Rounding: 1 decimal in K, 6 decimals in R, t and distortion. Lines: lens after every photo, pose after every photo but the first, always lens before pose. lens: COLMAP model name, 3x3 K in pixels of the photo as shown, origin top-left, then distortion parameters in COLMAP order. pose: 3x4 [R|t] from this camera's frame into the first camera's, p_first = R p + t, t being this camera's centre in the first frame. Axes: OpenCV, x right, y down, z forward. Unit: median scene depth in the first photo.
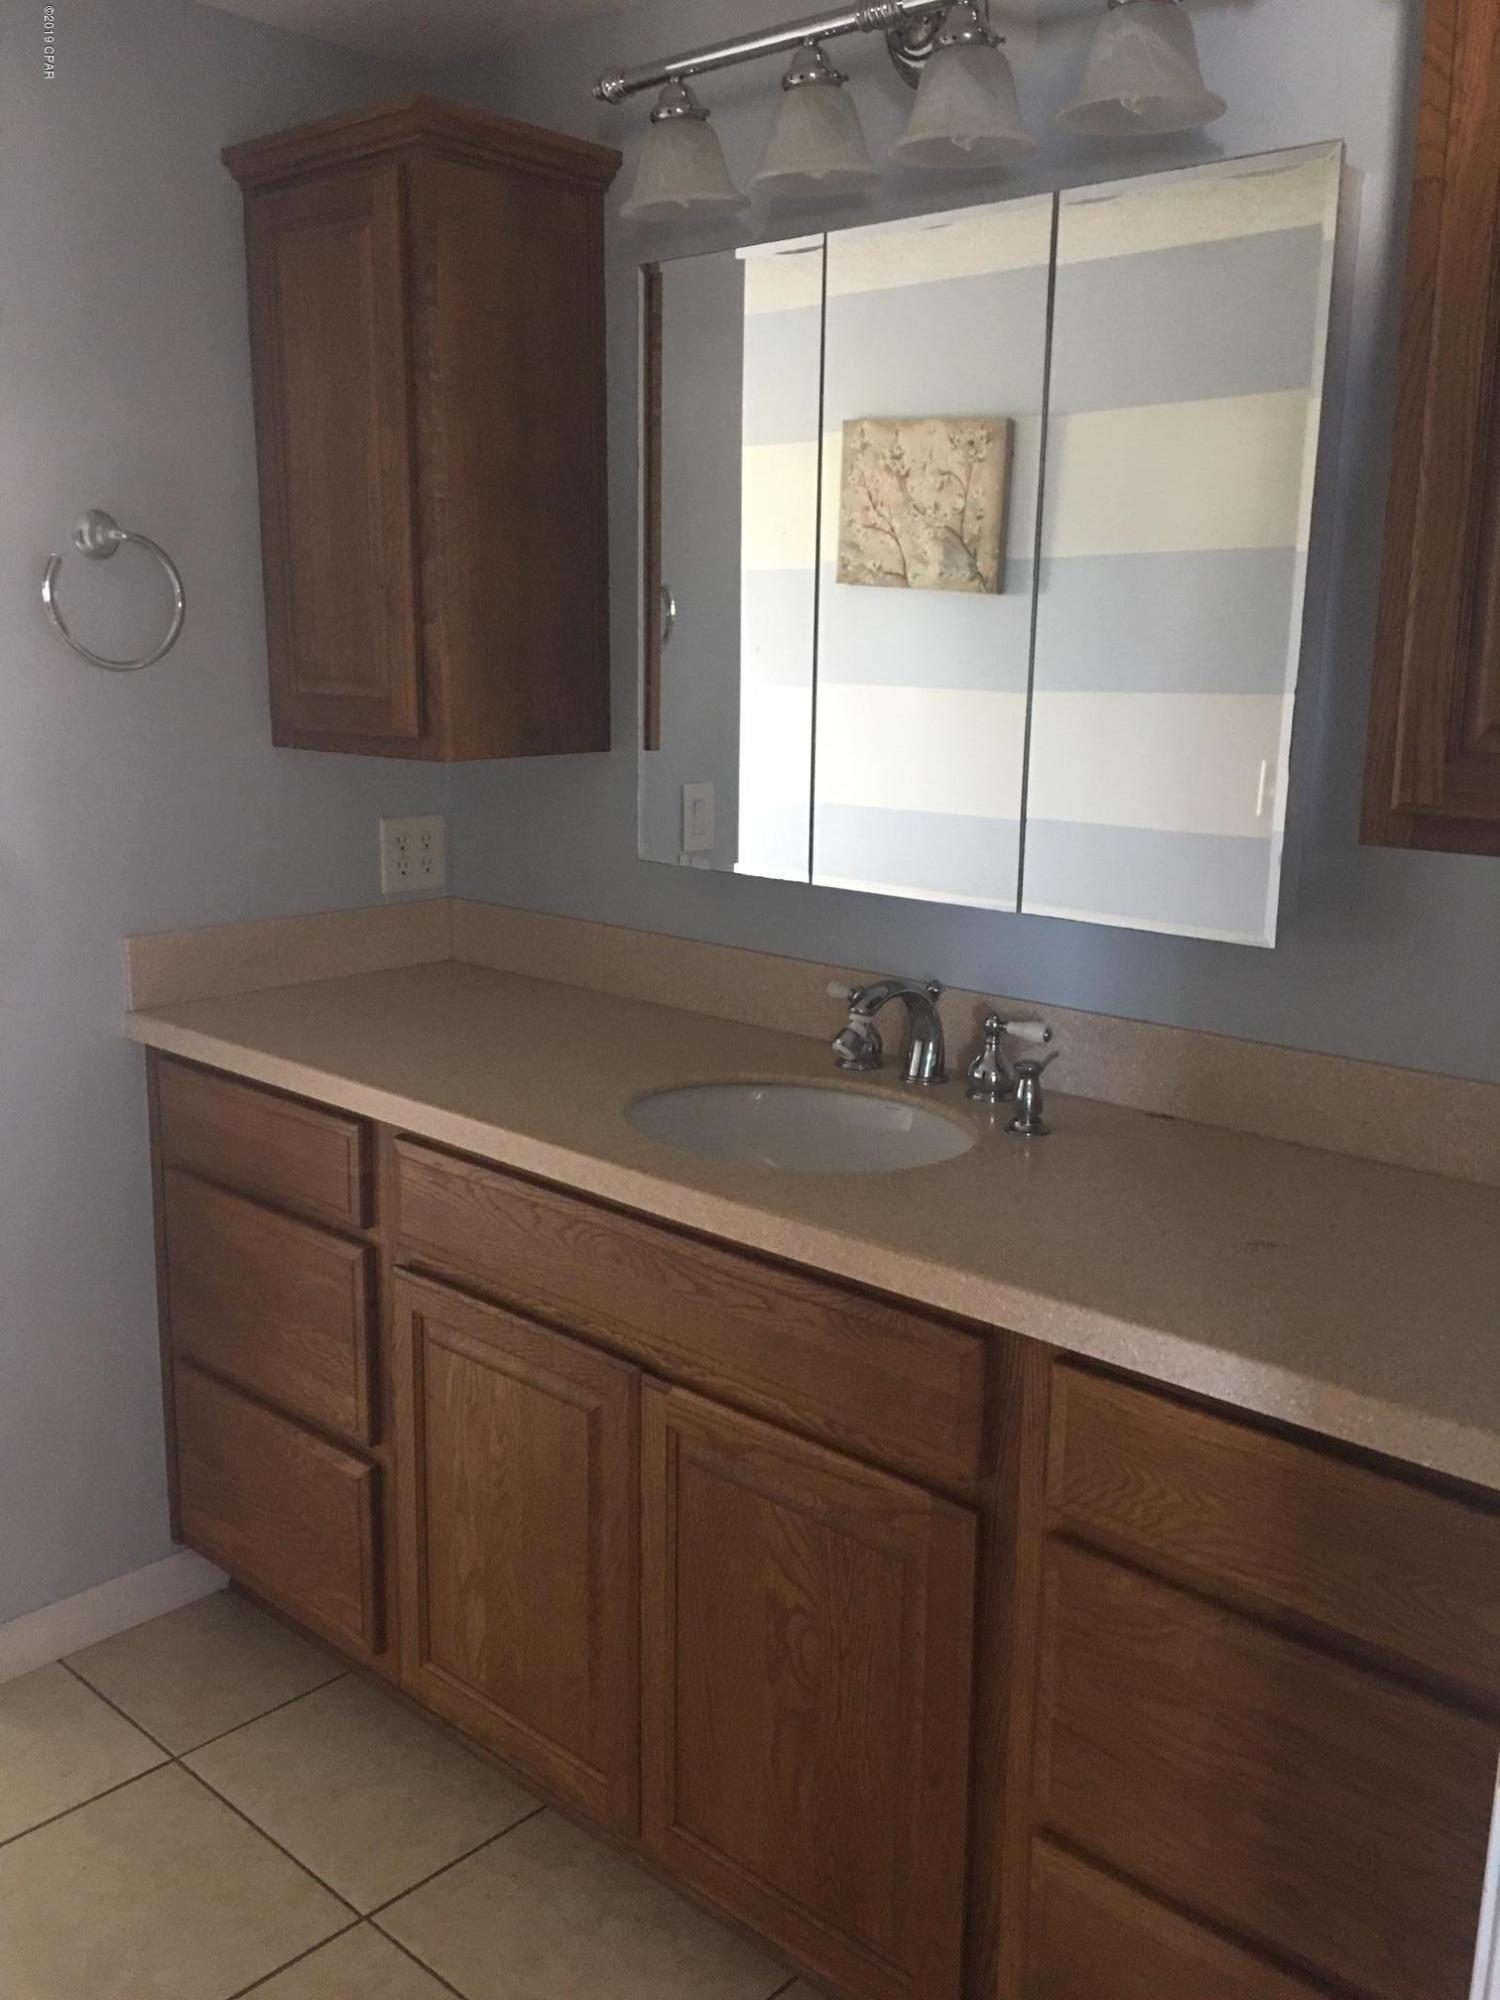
lens RADIAL K [[1697.2, 0, 751.1], [0, 1697.2, 1000.6], [0, 0, 1]] dist [0.088166, -0.124089]
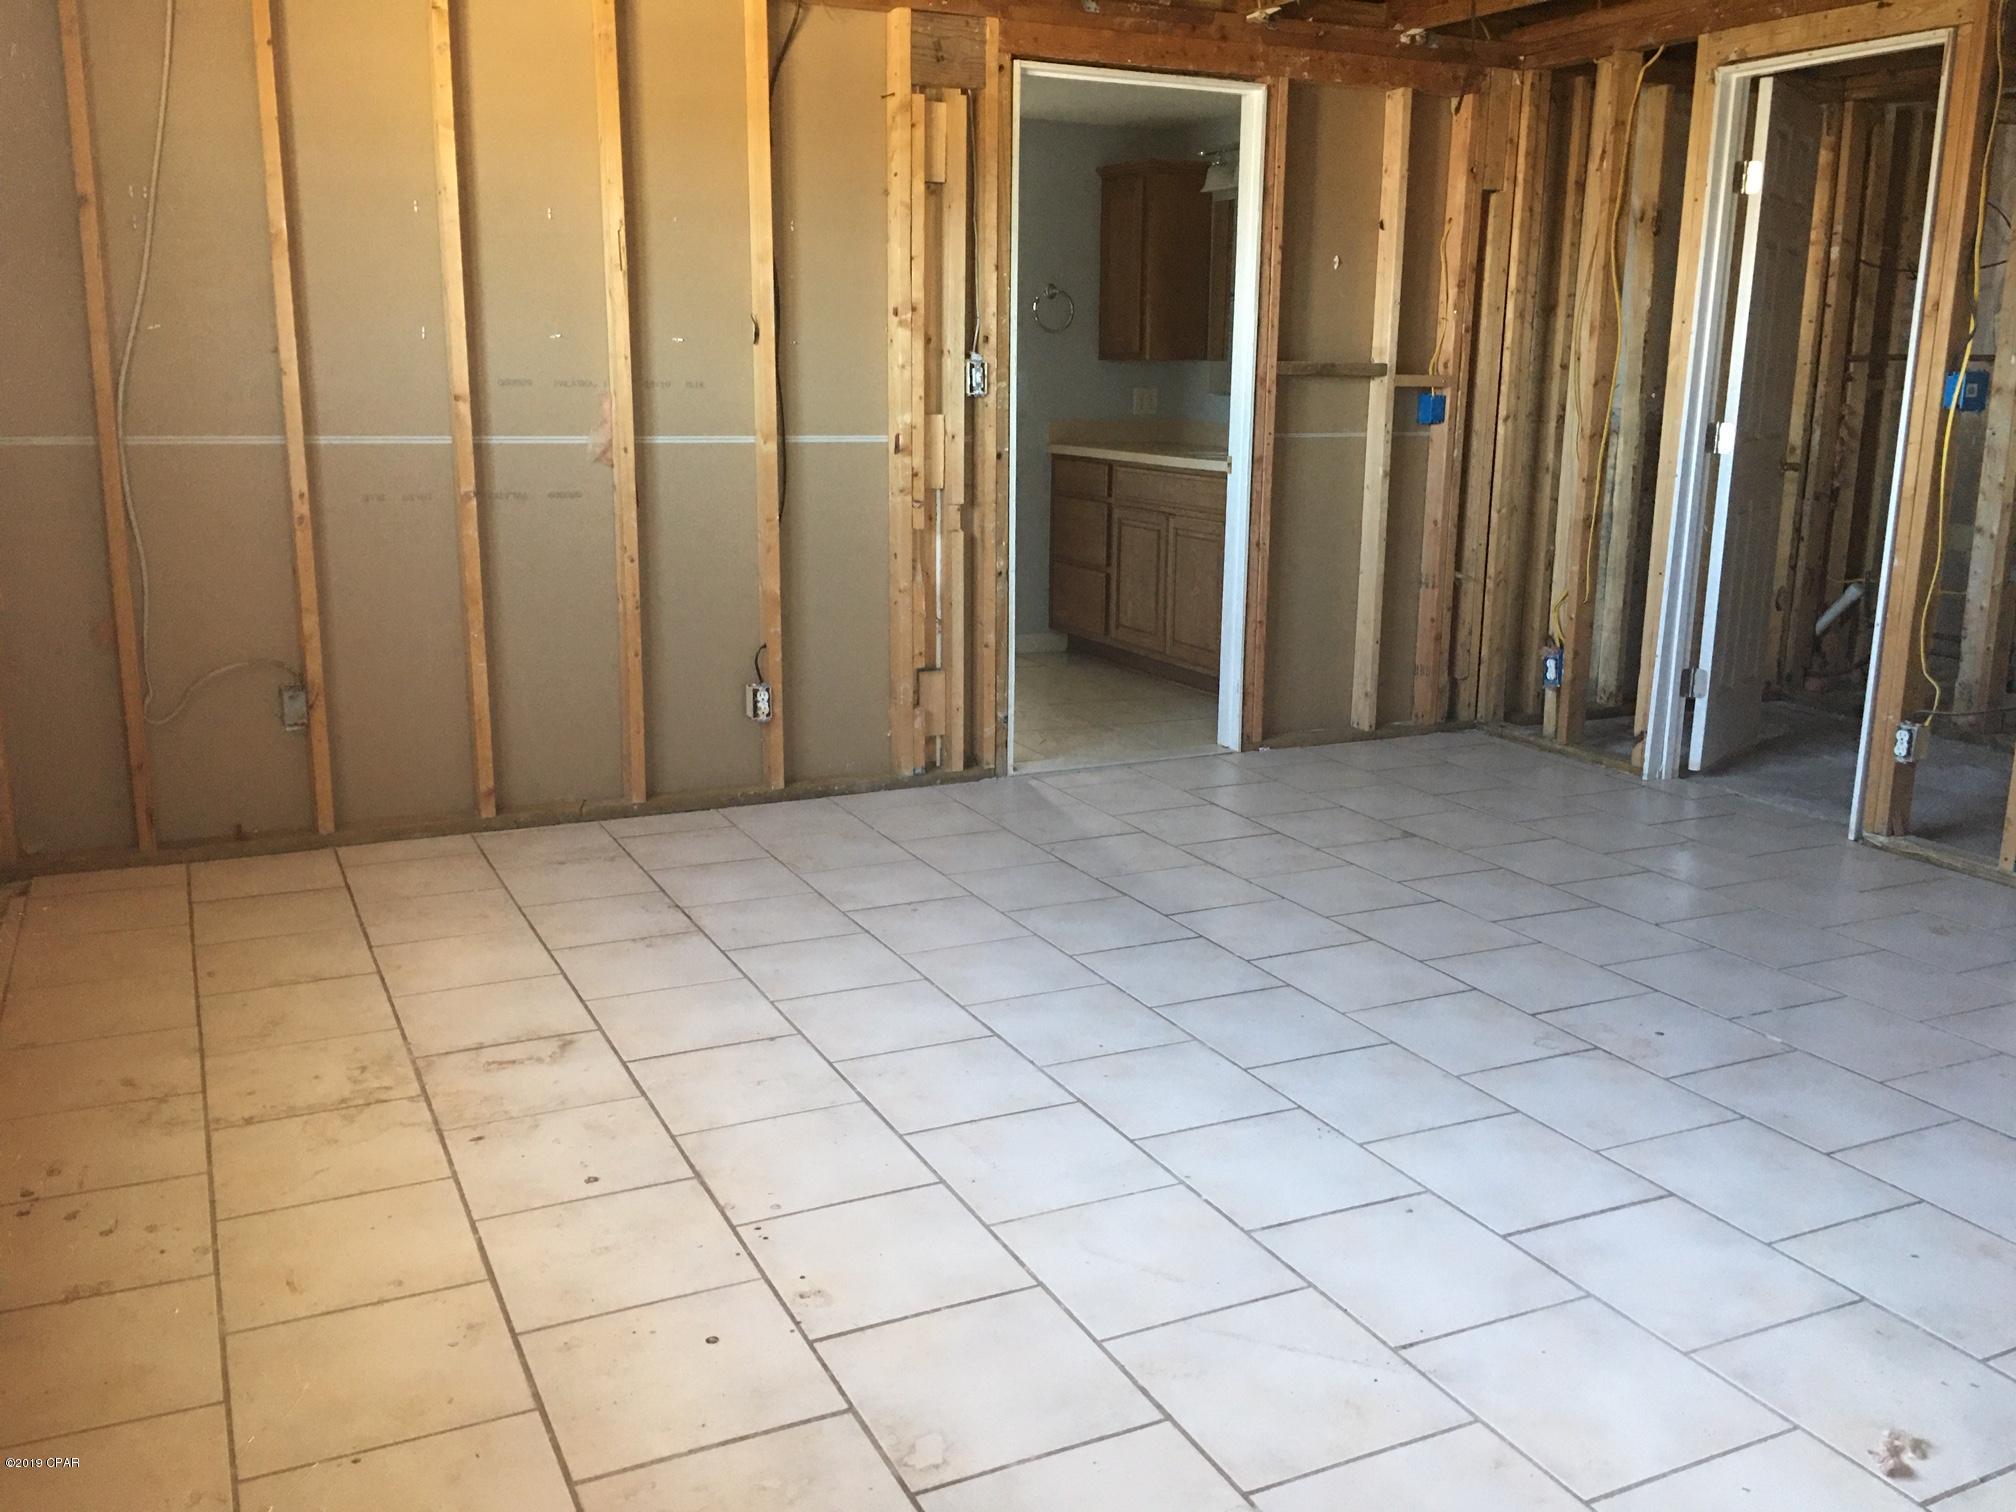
lens RADIAL K [[1710.8, 0, 1005.5], [0, 1710.8, 751.5], [0, 0, 1]] dist [0.088166, -0.124089]
pose [[0.928239, 0.073516, -0.364647, 0.826558], [-0.075095, 0.997128, 0.009870, 0.596901], [0.364325, 0.018222, 0.931094, -2.135580]]
